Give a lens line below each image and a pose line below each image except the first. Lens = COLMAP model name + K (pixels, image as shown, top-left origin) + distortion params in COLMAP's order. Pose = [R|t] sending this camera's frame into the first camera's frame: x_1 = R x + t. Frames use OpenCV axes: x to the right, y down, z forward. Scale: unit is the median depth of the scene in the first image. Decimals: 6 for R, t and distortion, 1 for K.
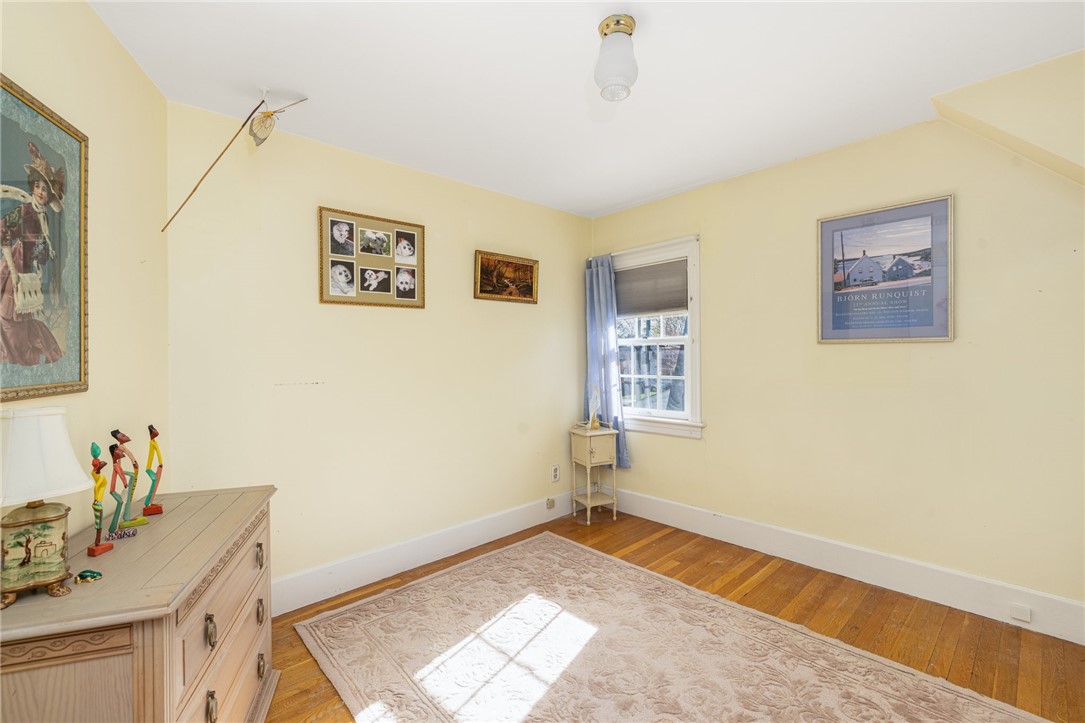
lens RADIAL K [[463.4, 0, 539.3], [0, 463.4, 354.6], [0, 0, 1]] dist [-0.000210, -0.000010]
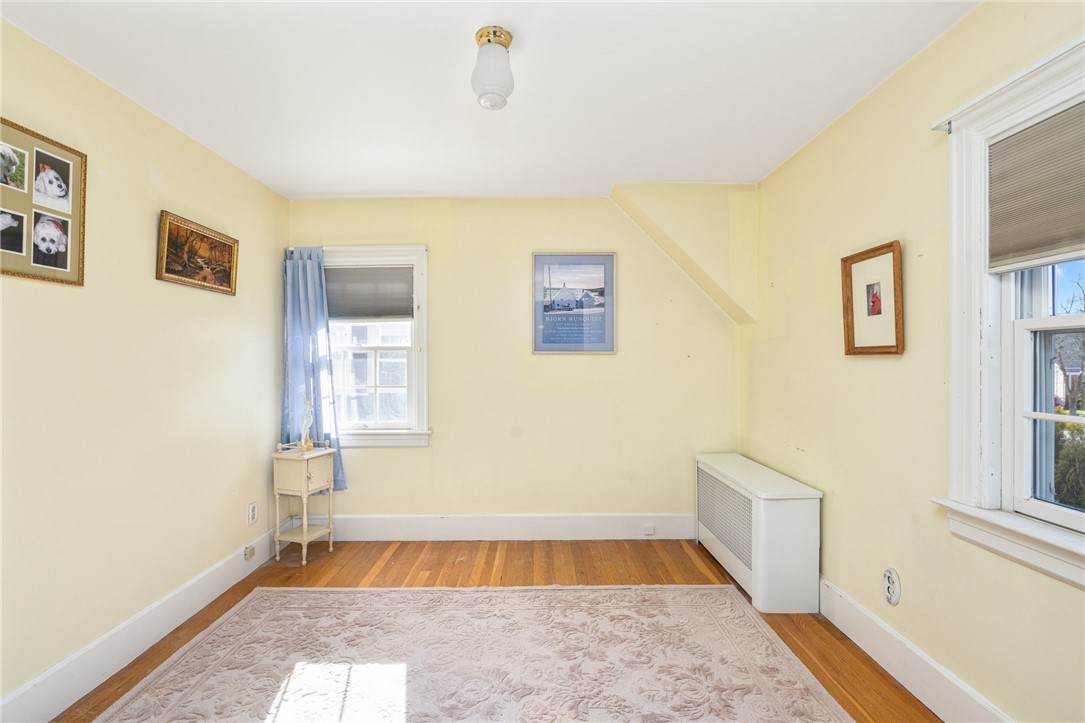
lens RADIAL K [[479.9, 0, 529.9], [0, 479.9, 358.9], [0, 0, 1]] dist [-0.007467, -0.000247]
pose [[0.695986, 0.011673, 0.717960, -0.293866], [-0.002464, 0.999901, -0.013869, 0.005830], [-0.718051, 0.007884, 0.695946, 0.123236]]
